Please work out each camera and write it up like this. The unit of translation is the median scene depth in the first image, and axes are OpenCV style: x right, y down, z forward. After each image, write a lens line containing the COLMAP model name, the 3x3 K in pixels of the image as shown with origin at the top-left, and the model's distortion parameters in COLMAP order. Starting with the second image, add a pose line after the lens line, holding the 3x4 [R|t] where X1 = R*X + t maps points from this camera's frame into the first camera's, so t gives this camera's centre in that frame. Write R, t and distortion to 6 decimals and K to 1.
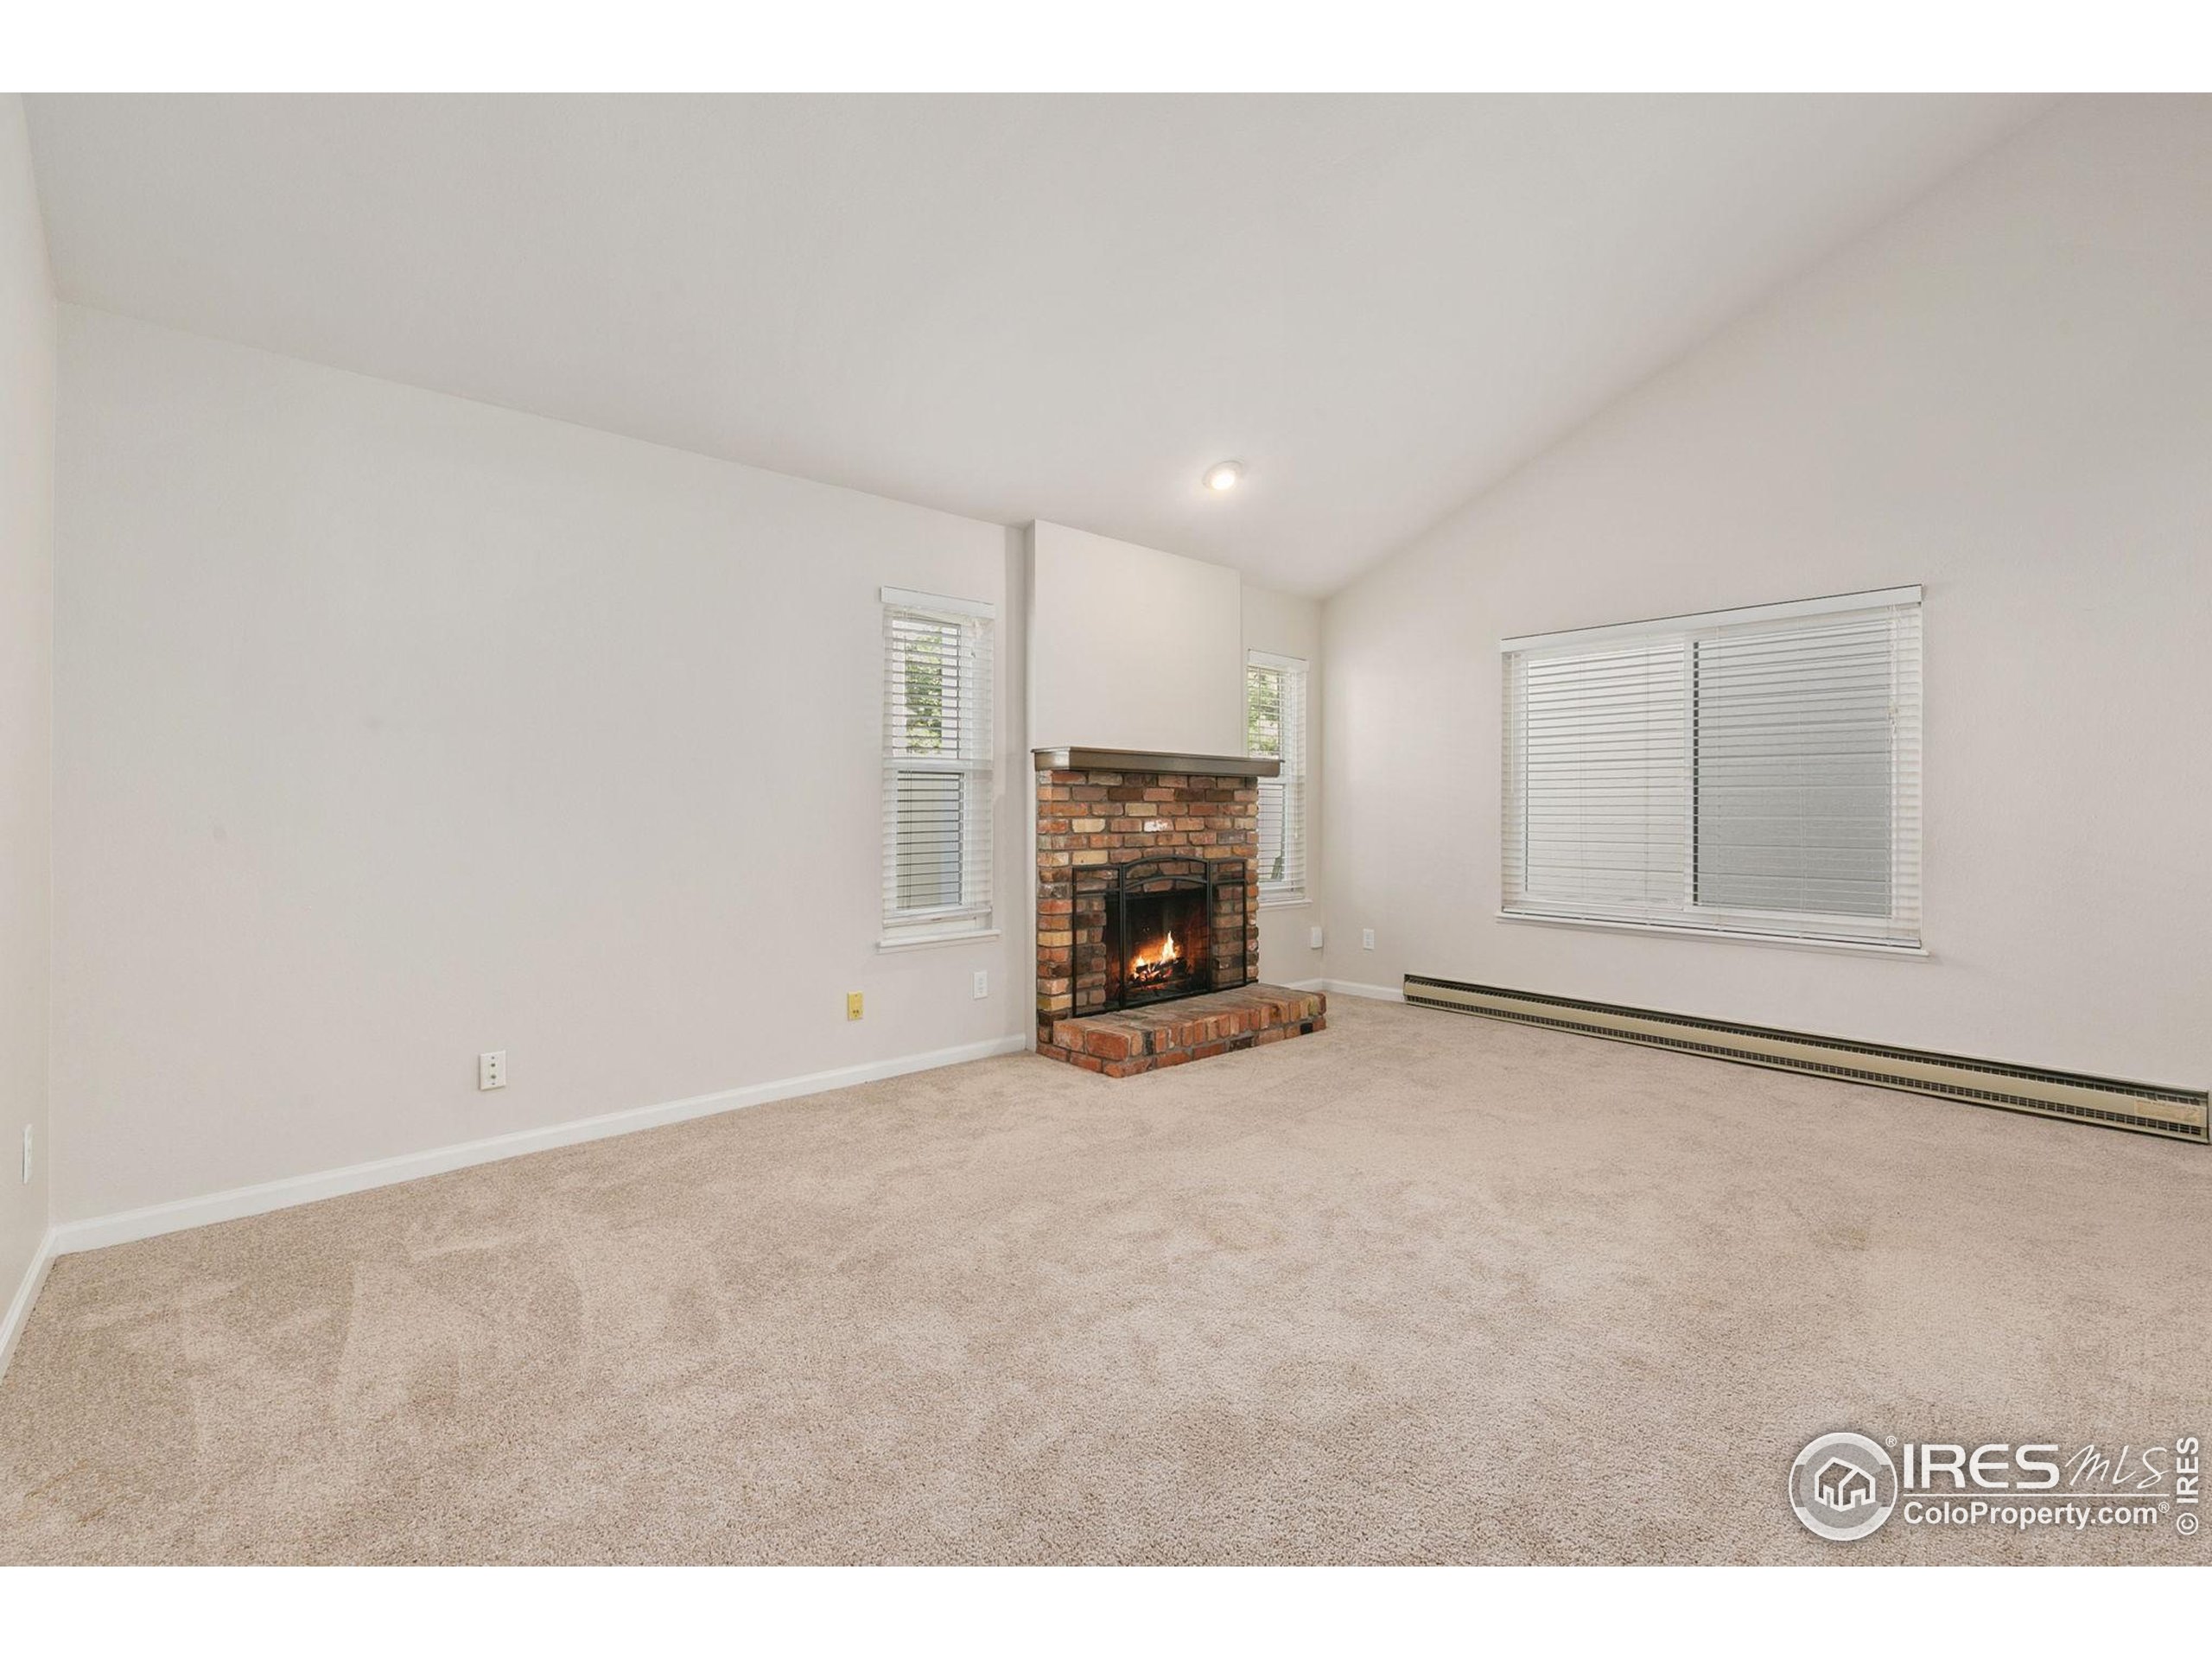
lens RADIAL K [[959.1, 0, 1103.4], [0, 959.1, 812.9], [0, 0, 1]] dist [0.003285, 0.002164]
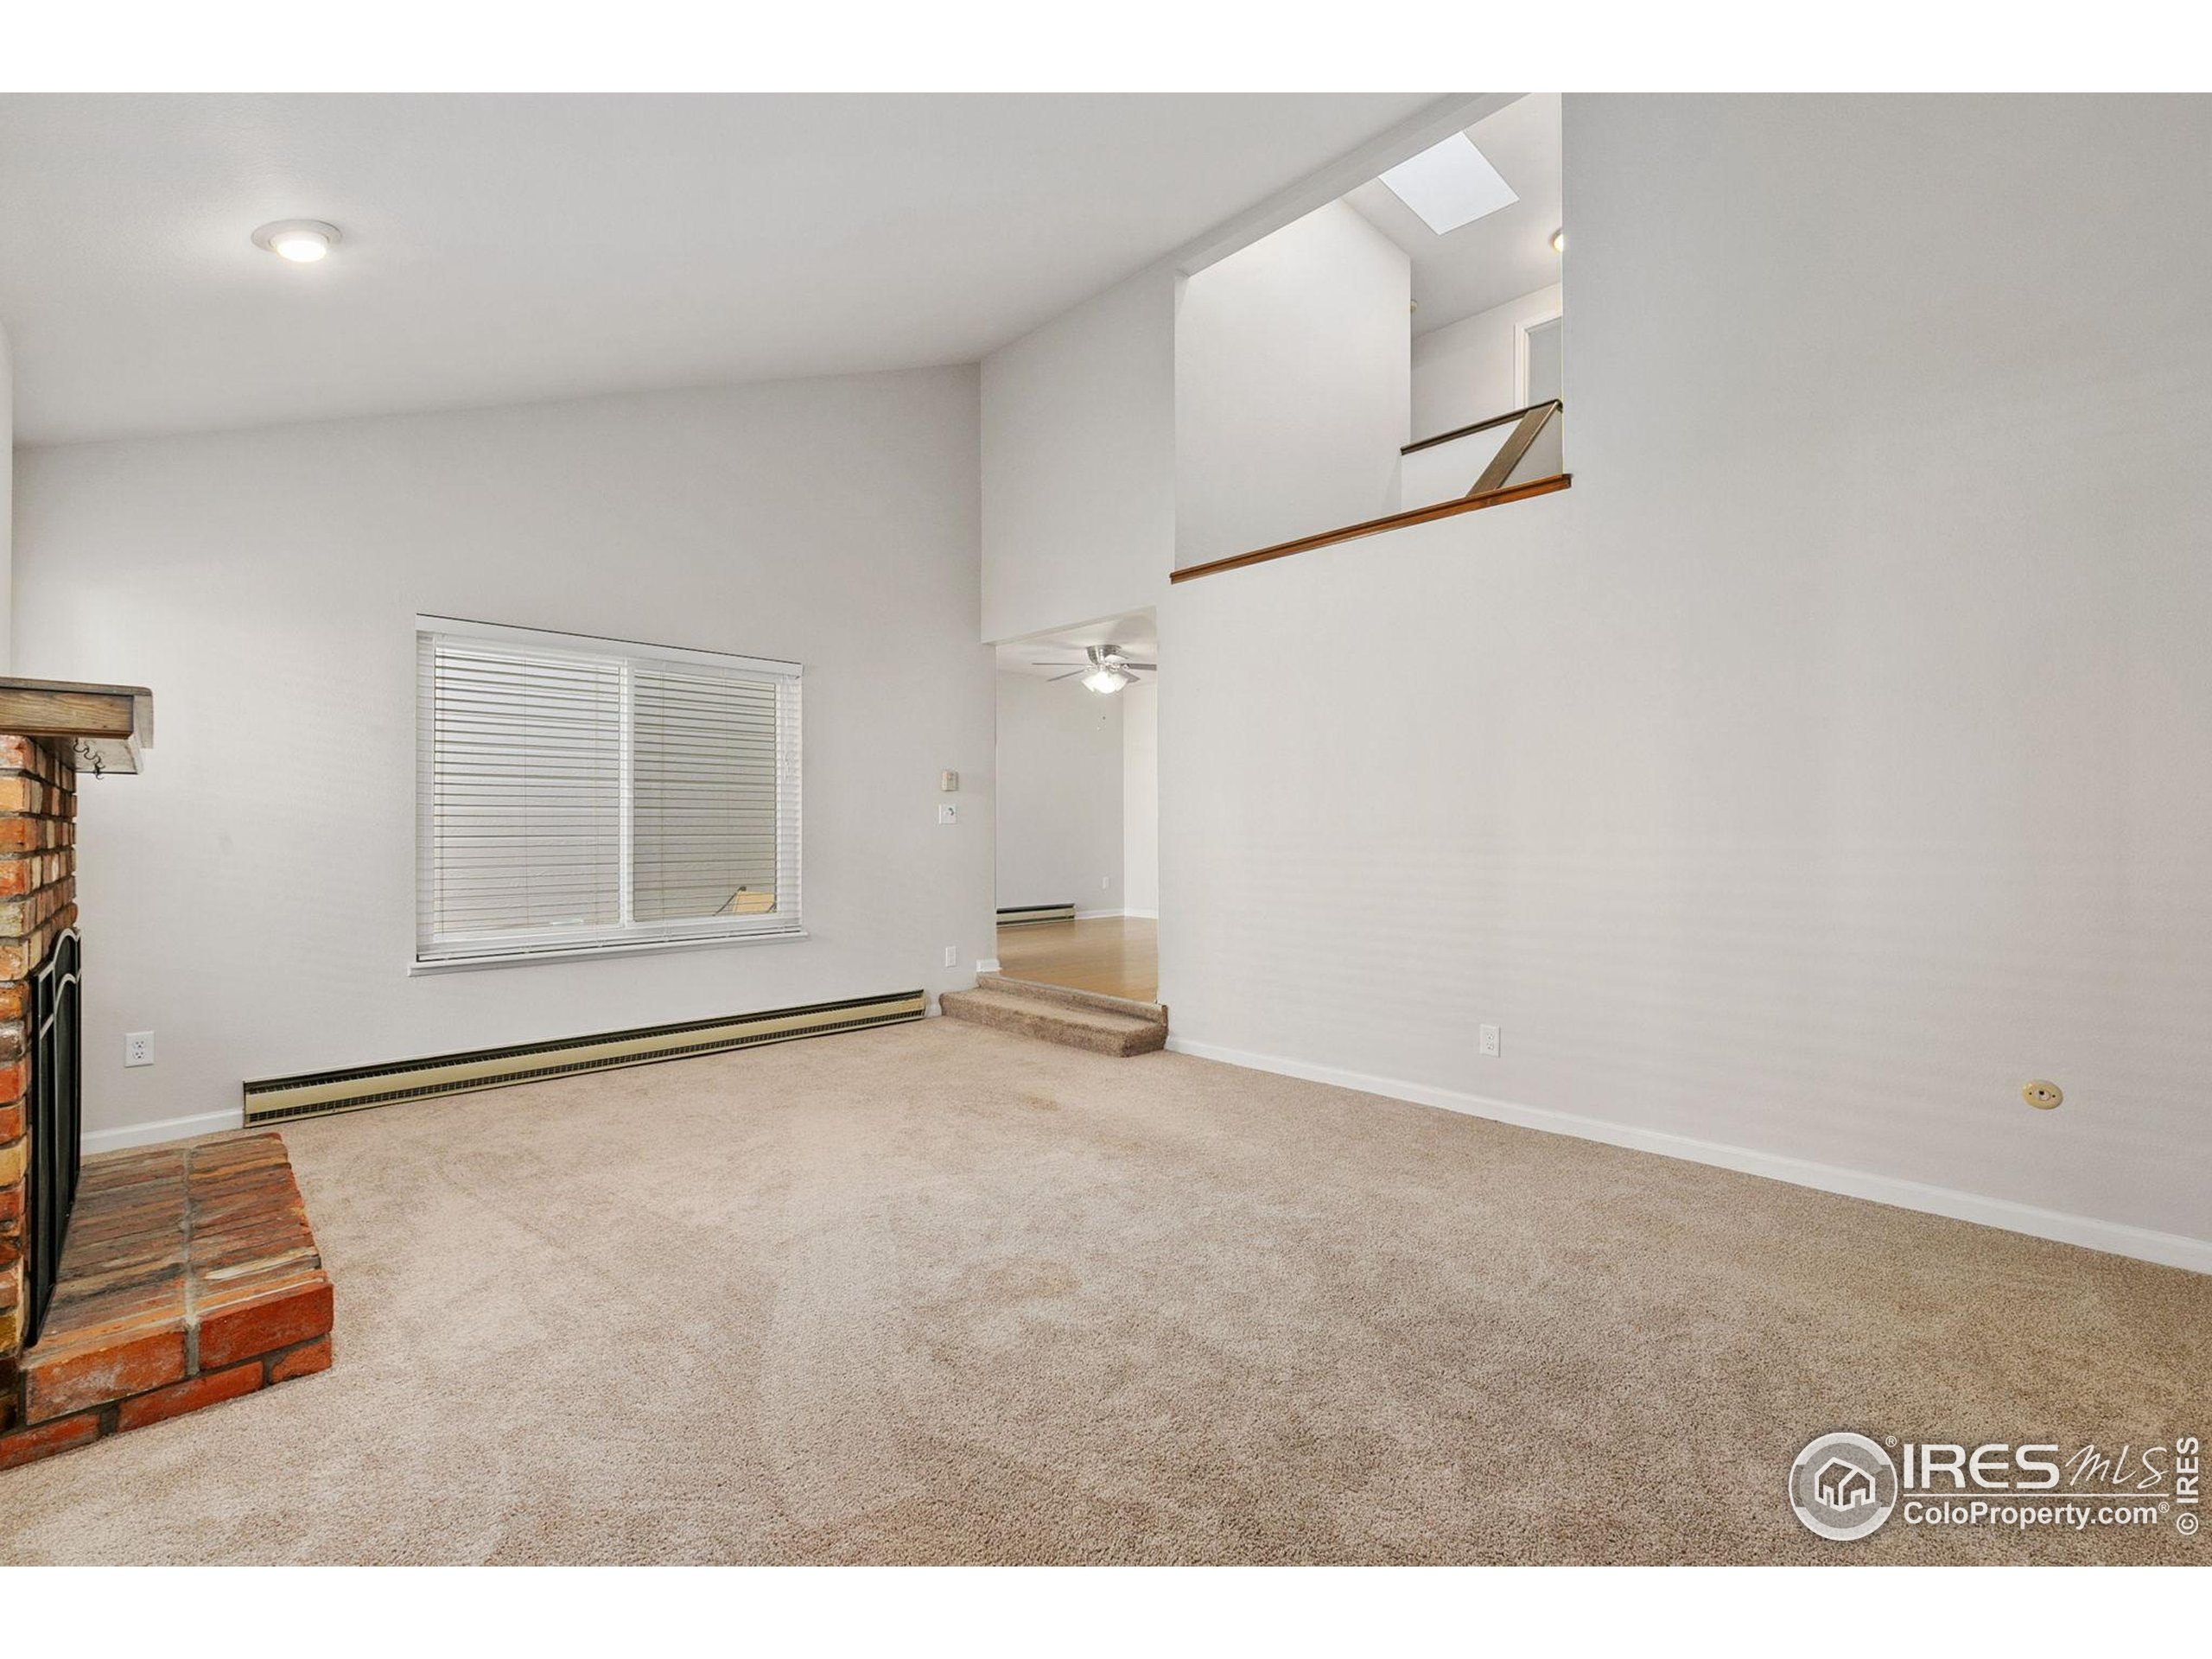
lens RADIAL K [[959.1, 0, 1103.4], [0, 959.1, 832.5], [0, 0, 1]] dist [0.003285, 0.002164]
pose [[-0.038683, -0.007477, 0.999224, -0.461449], [0.006149, 0.999951, 0.007720, -0.005797], [-0.999233, 0.006443, -0.038635, 0.556640]]
